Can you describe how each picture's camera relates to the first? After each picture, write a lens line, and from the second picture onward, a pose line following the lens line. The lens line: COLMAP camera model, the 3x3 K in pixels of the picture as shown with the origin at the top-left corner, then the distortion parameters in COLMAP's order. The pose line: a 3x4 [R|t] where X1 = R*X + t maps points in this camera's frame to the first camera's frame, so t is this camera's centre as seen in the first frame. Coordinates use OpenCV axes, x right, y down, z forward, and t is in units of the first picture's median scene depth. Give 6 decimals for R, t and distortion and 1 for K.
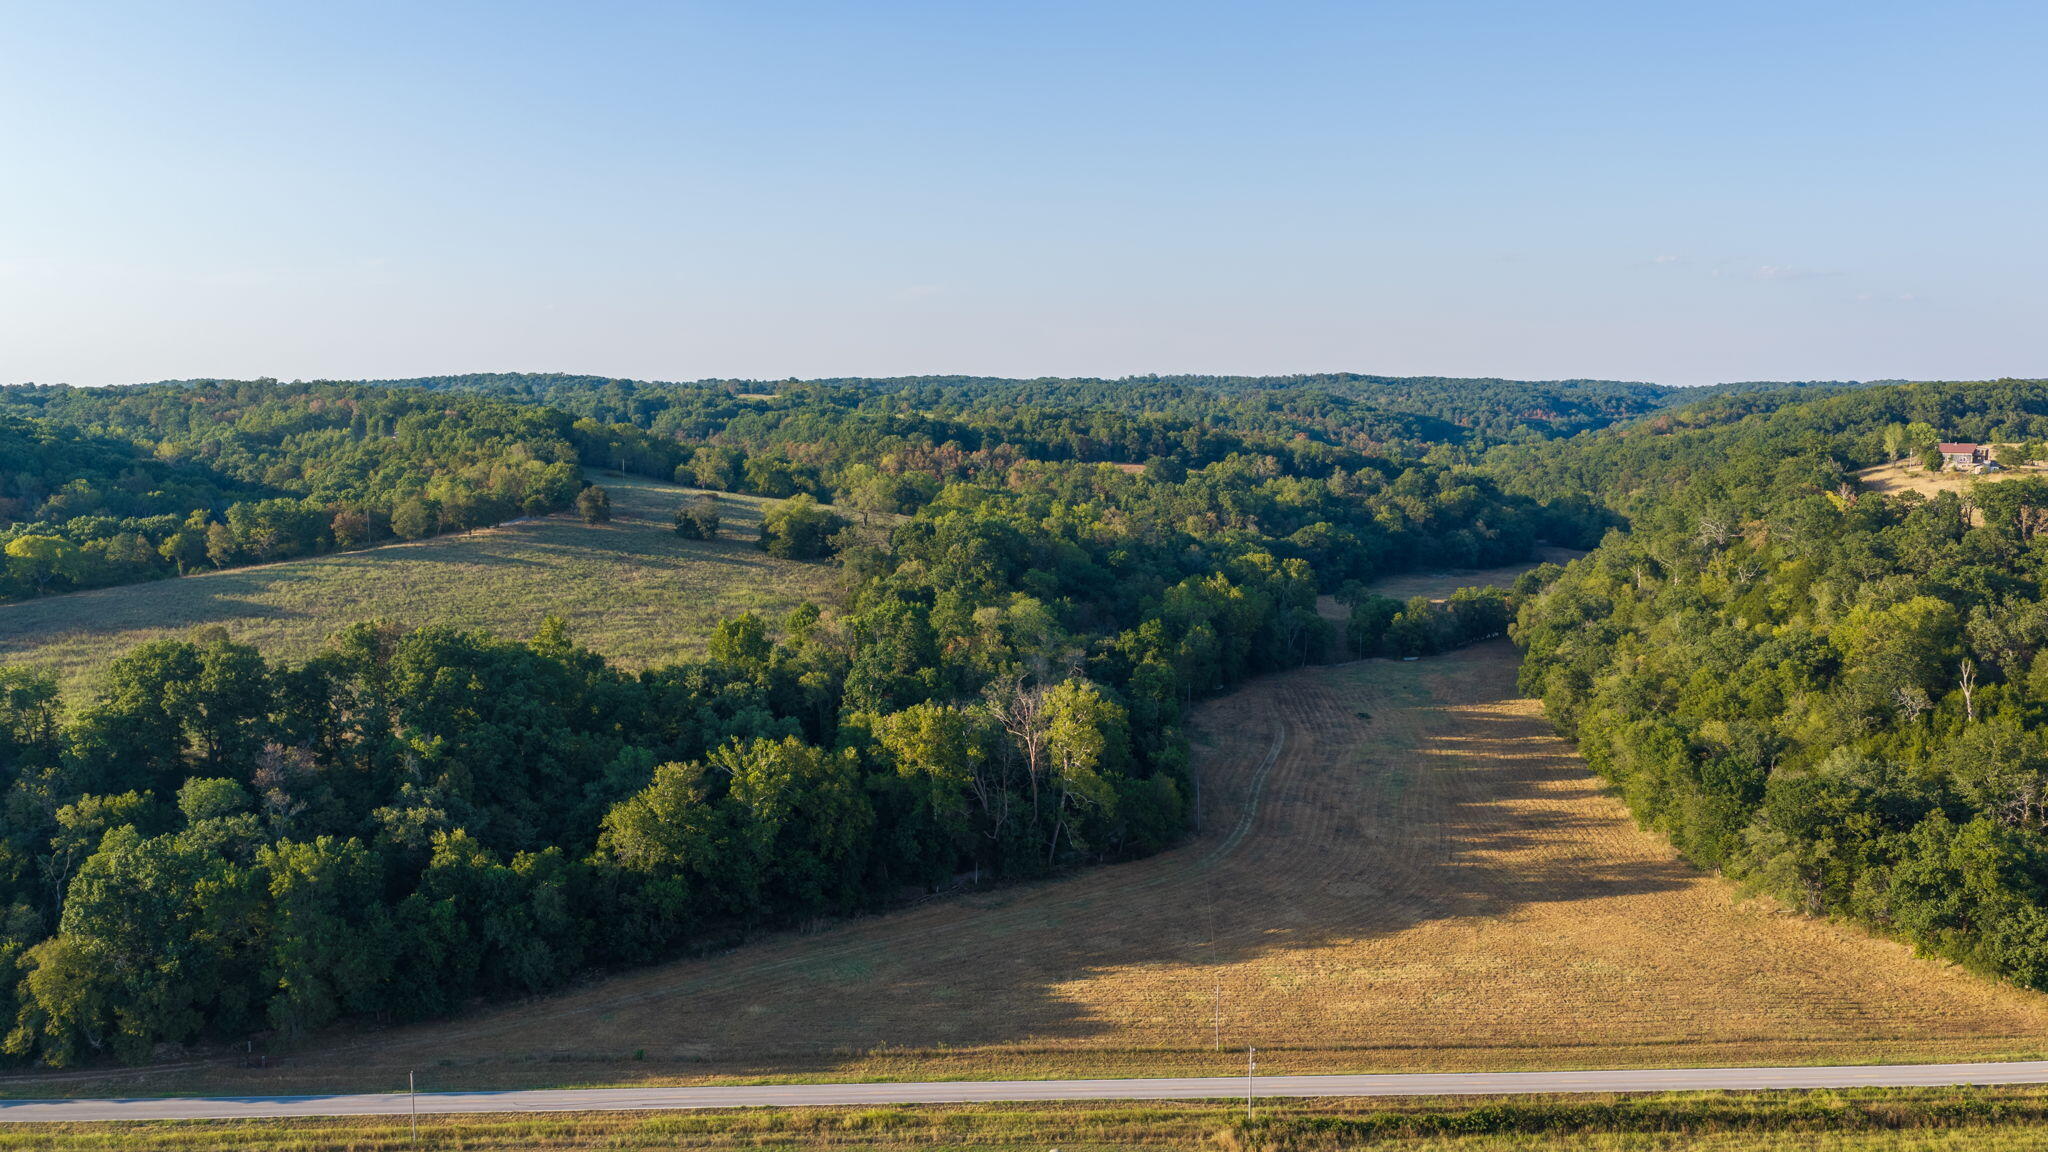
lens RADIAL K [[1698.6, 0, 1029.6], [0, 1698.6, 582.2], [0, 0, 1]] dist [0.027497, -0.060117]
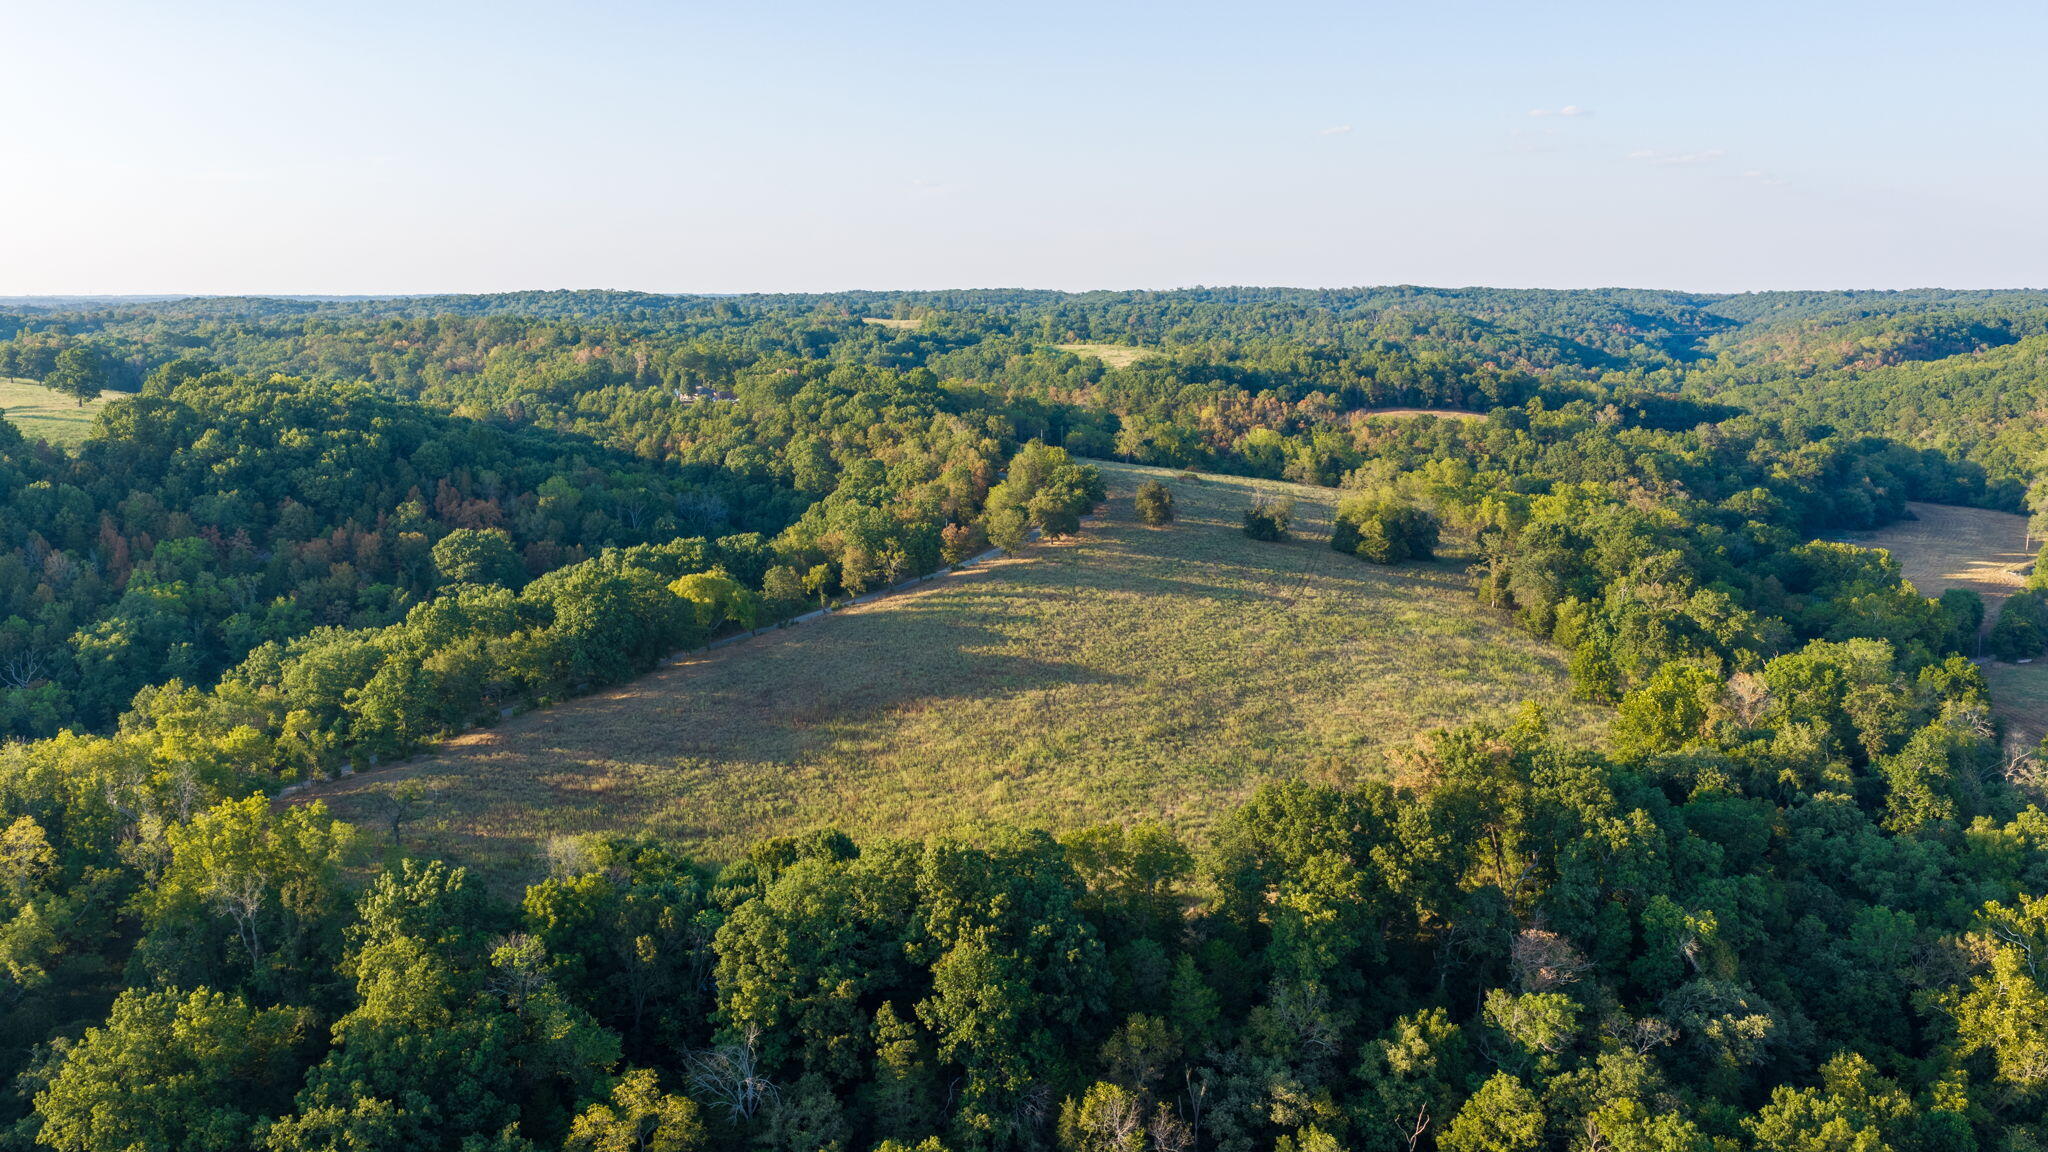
lens RADIAL K [[1698.6, 0, 1031.1], [0, 1698.6, 585.2], [0, 0, 1]] dist [0.027497, -0.060117]
pose [[0.999225, -0.009181, 0.038274, -0.243612], [0.006888, 0.998198, 0.059615, -0.038227], [-0.038752, -0.059305, 0.997487, 0.085878]]
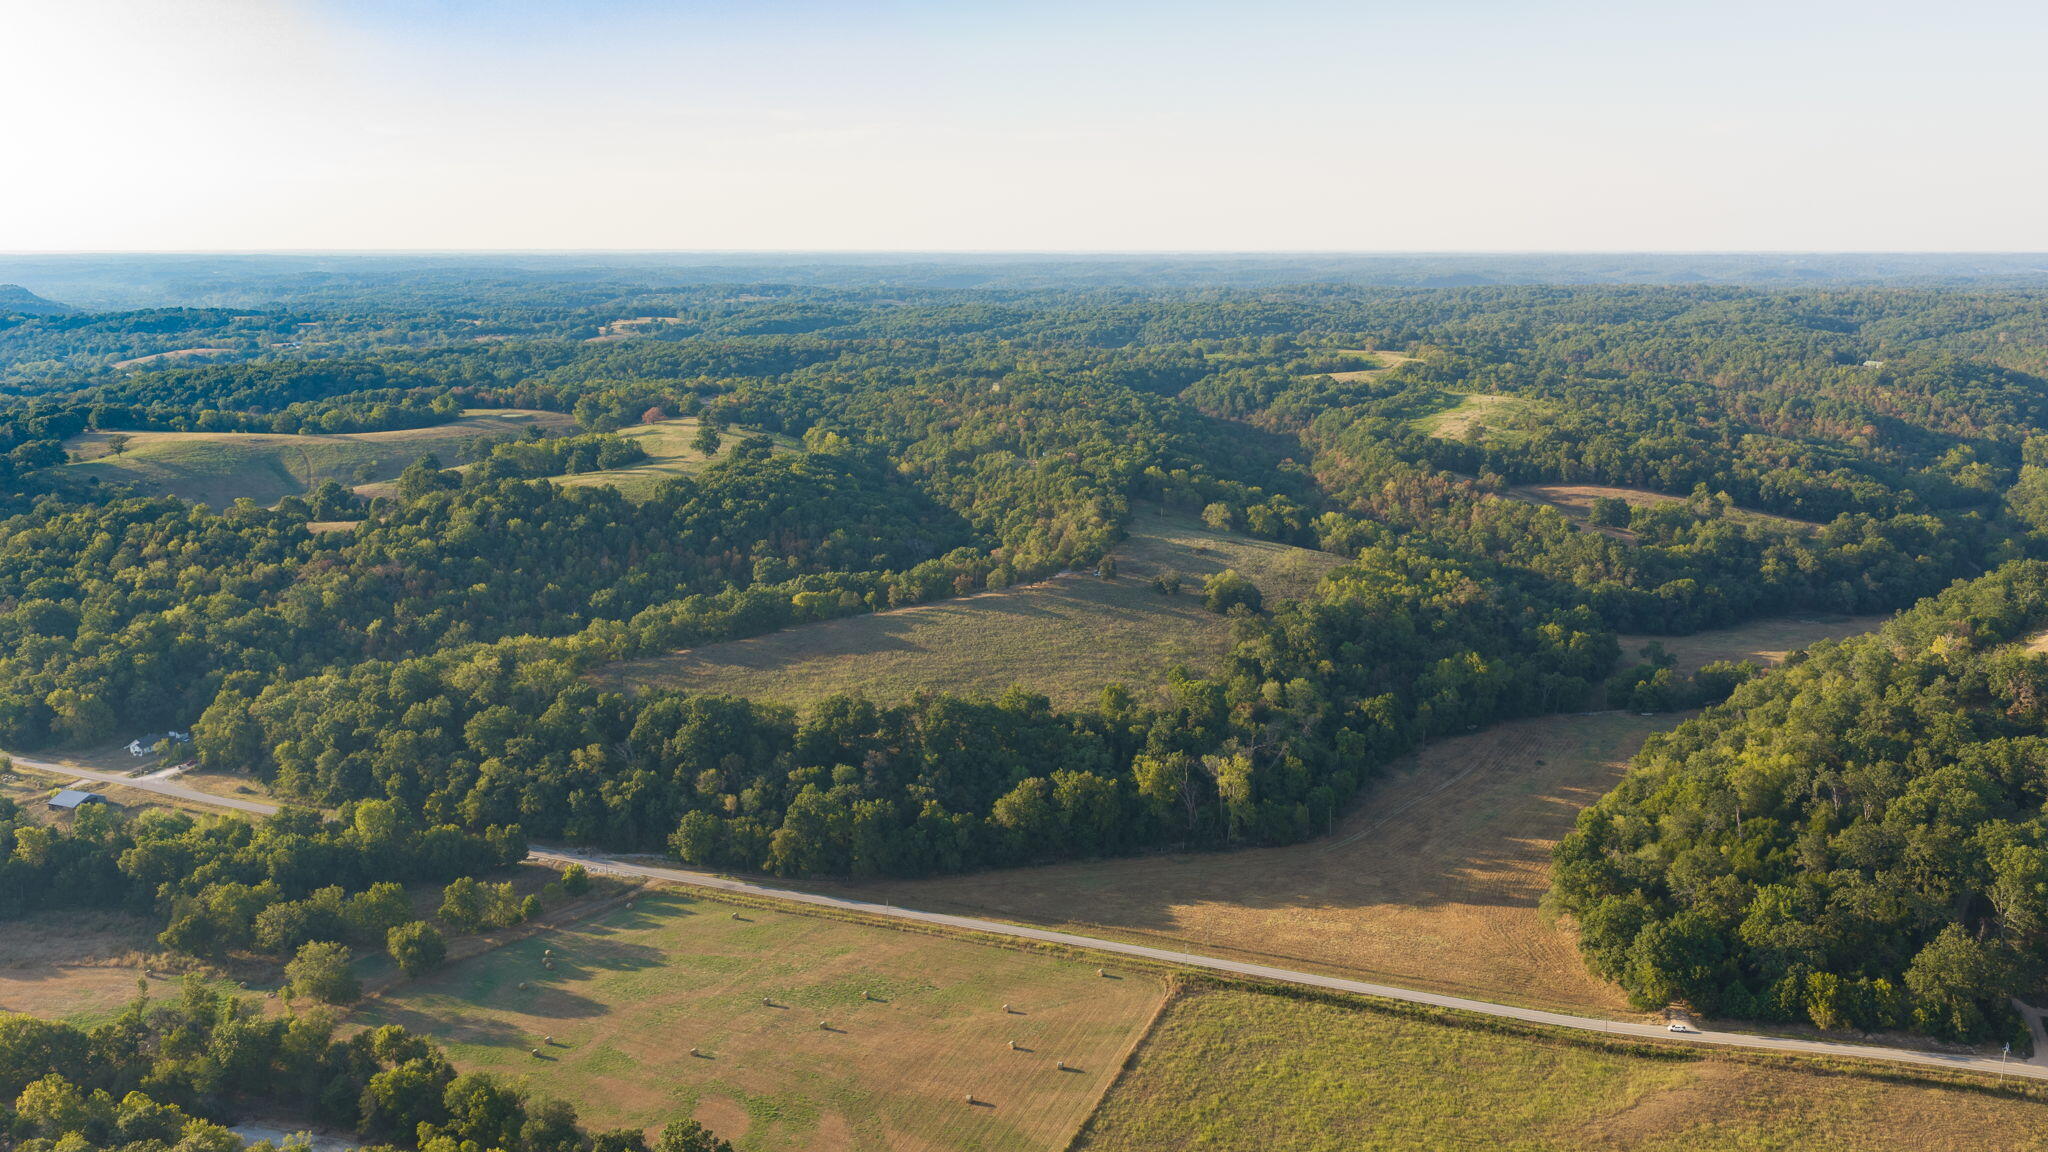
lens RADIAL K [[1698.6, 0, 1030.2], [0, 1698.6, 568.7], [0, 0, 1]] dist [0.027497, -0.060117]
pose [[0.905295, 0.077088, -0.417730, 0.246208], [-0.043125, 0.994993, 0.090156, -0.129721], [0.422589, -0.063604, 0.904087, -0.348034]]
